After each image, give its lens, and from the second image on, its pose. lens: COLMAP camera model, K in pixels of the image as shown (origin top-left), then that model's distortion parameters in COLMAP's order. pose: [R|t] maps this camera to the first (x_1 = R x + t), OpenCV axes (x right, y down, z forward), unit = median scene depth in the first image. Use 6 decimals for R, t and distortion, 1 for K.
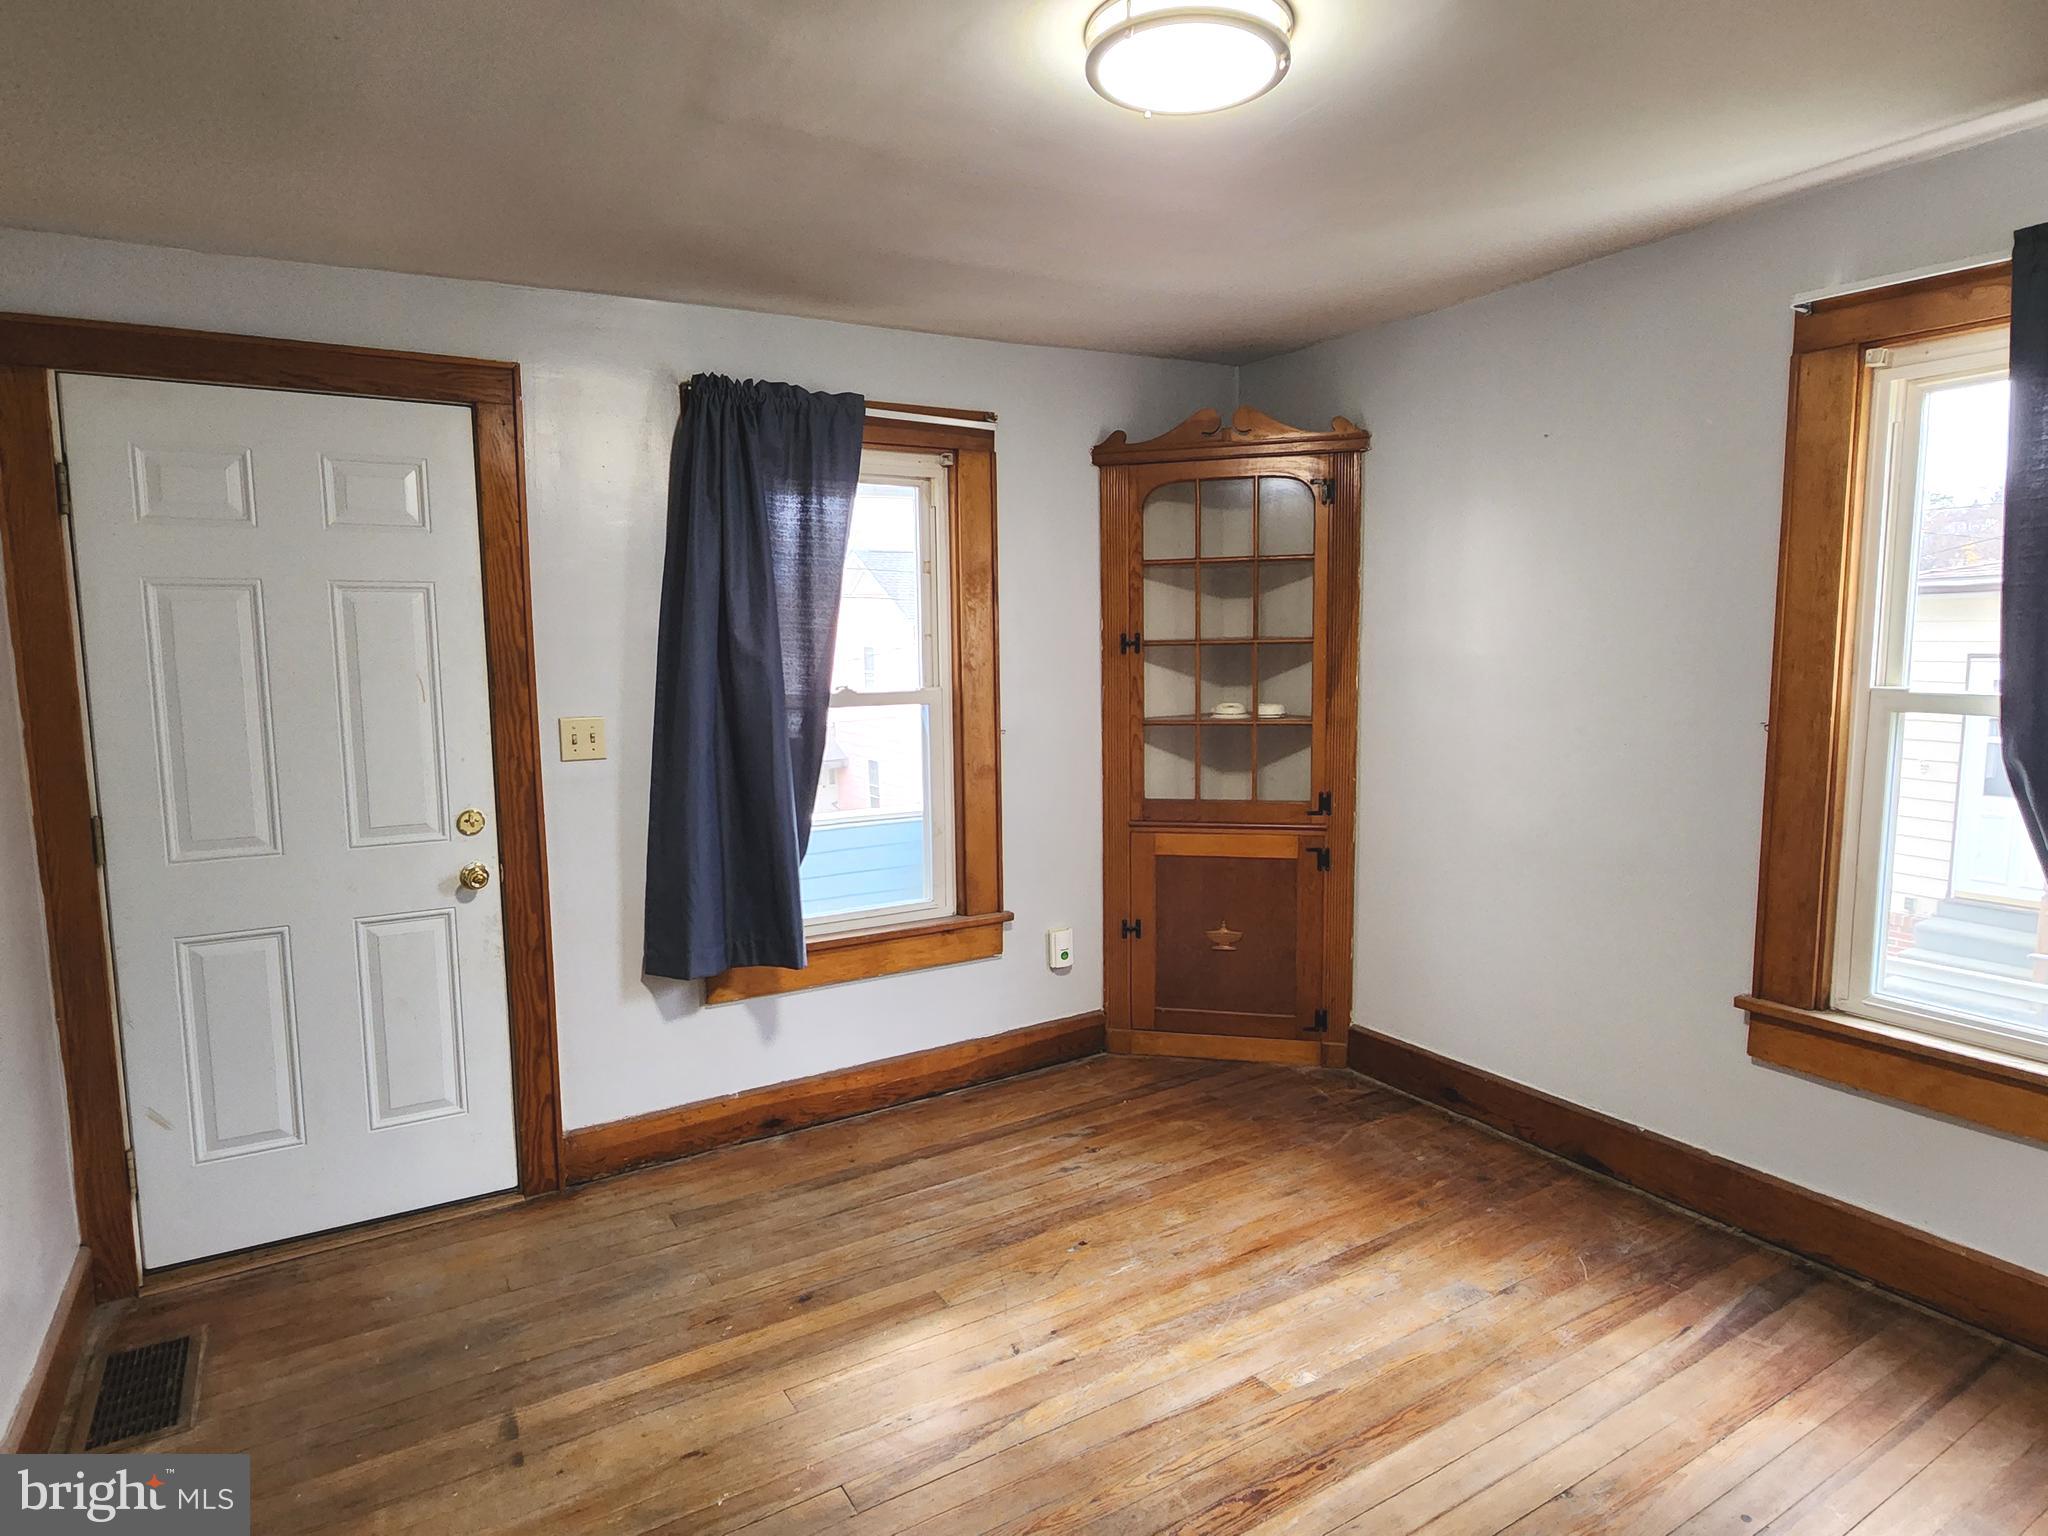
lens RADIAL K [[1186.8, 0, 1019.4], [0, 1186.8, 777.4], [0, 0, 1]] dist [-0.002333, -0.001658]
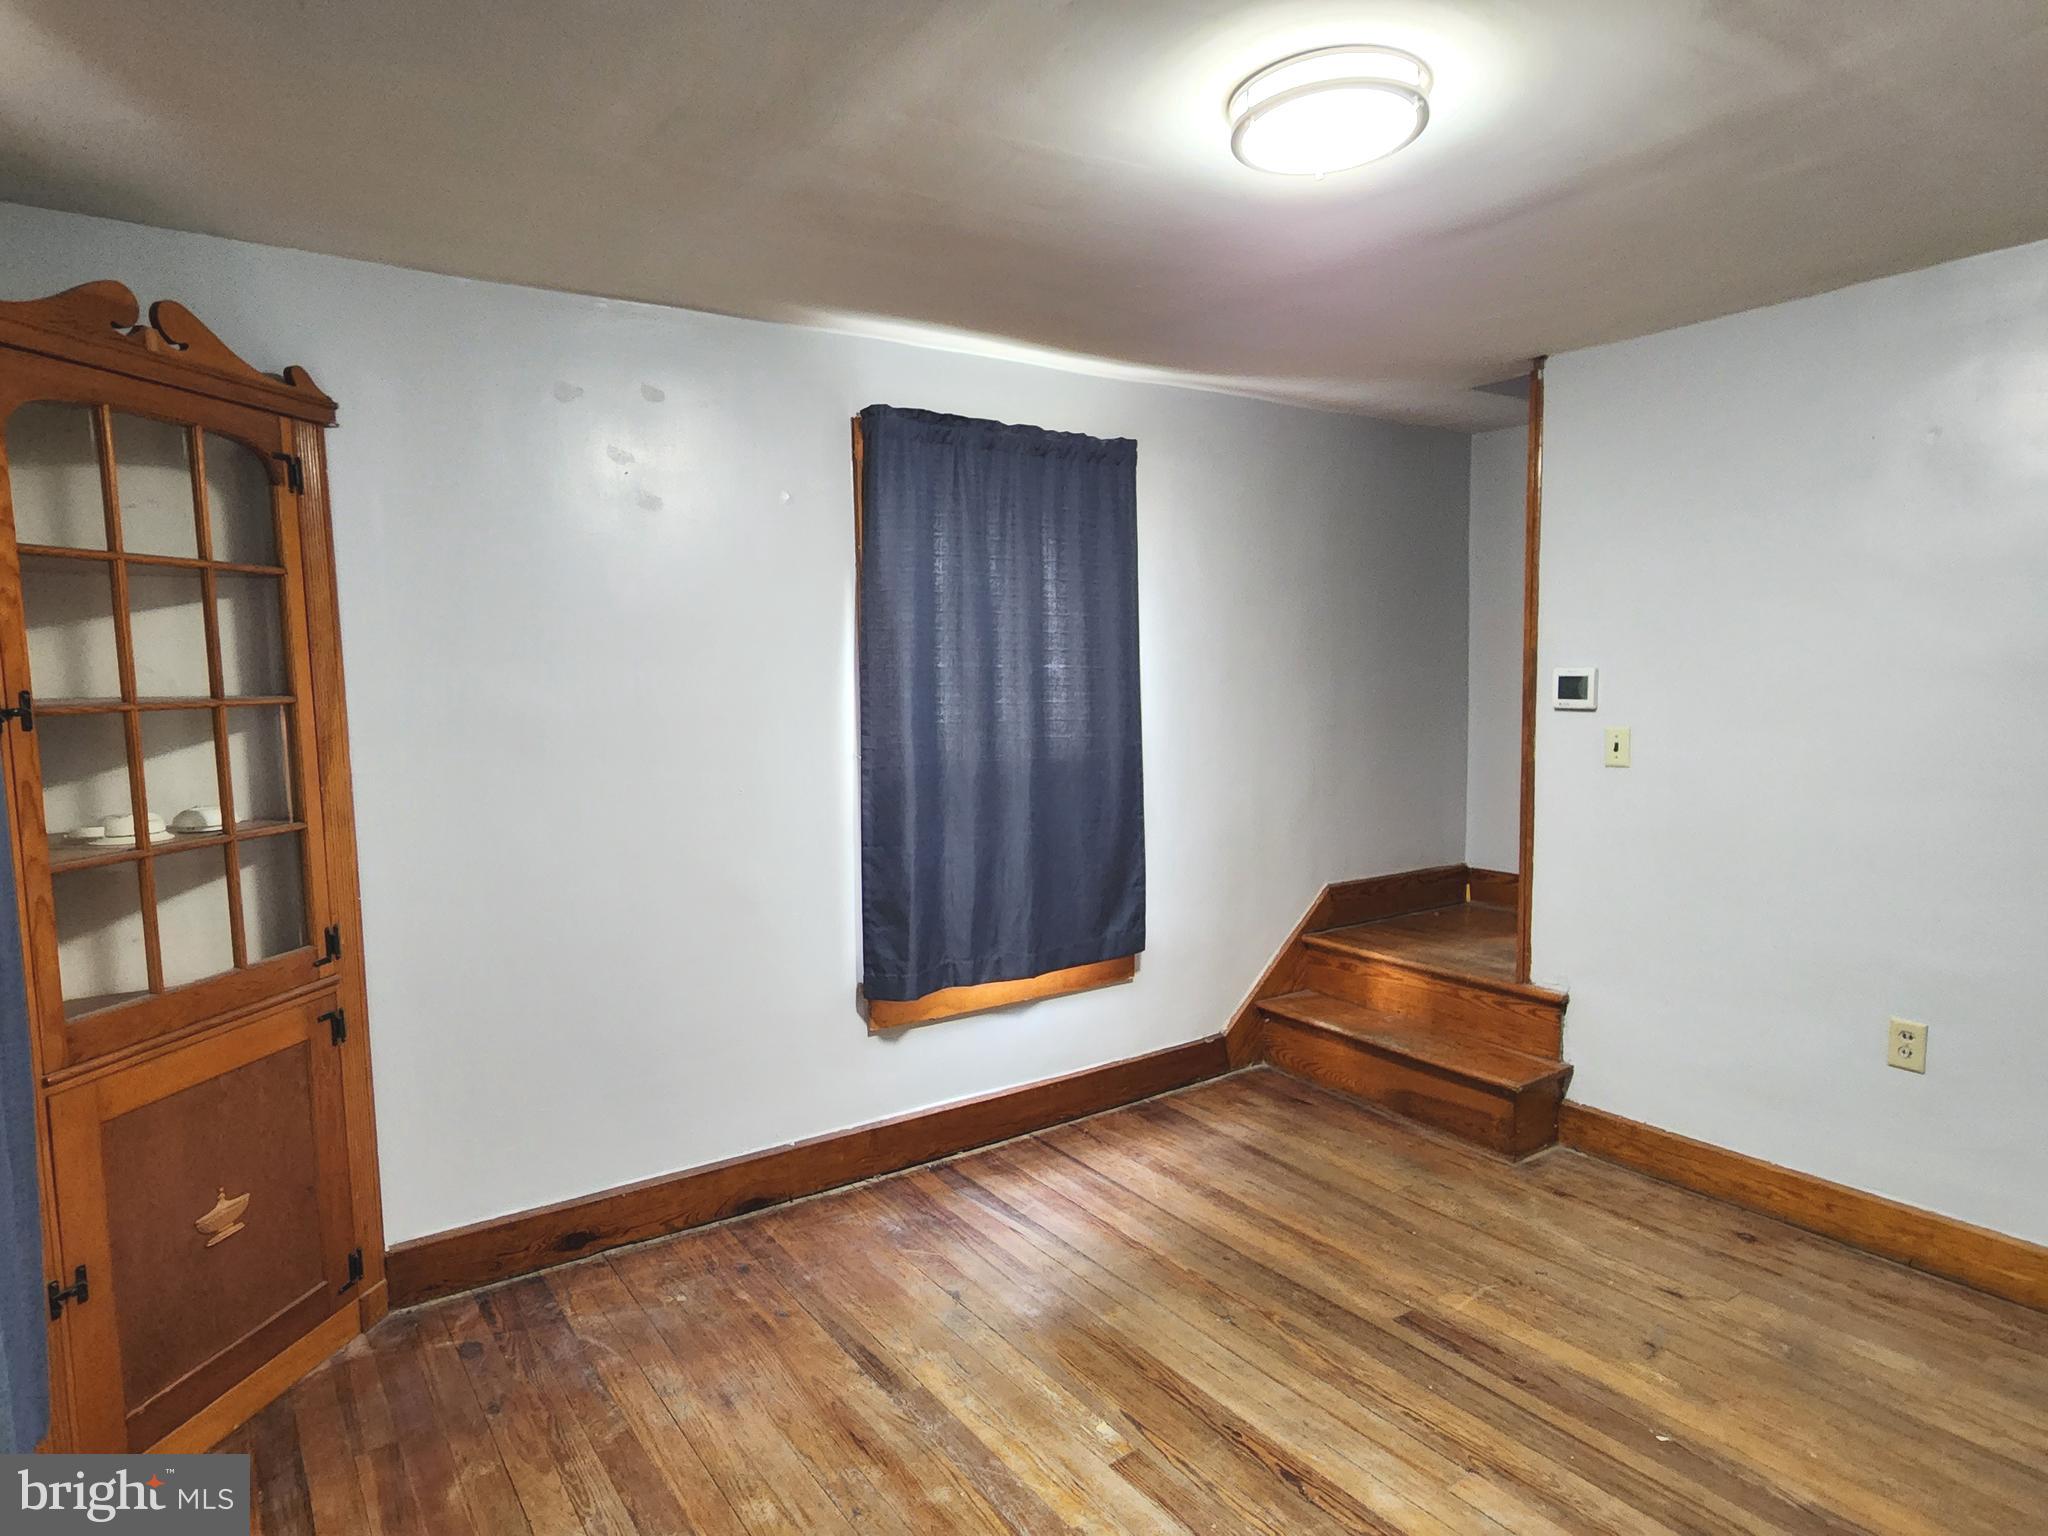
lens RADIAL K [[1186.8, 0, 1019.4], [0, 1186.8, 777.4], [0, 0, 1]] dist [-0.002333, -0.001658]
pose [[-0.065079, -0.074318, 0.995109, -0.422925], [0.138644, 0.986877, 0.082771, -0.071706], [-0.988202, 0.143353, -0.053921, 0.642834]]
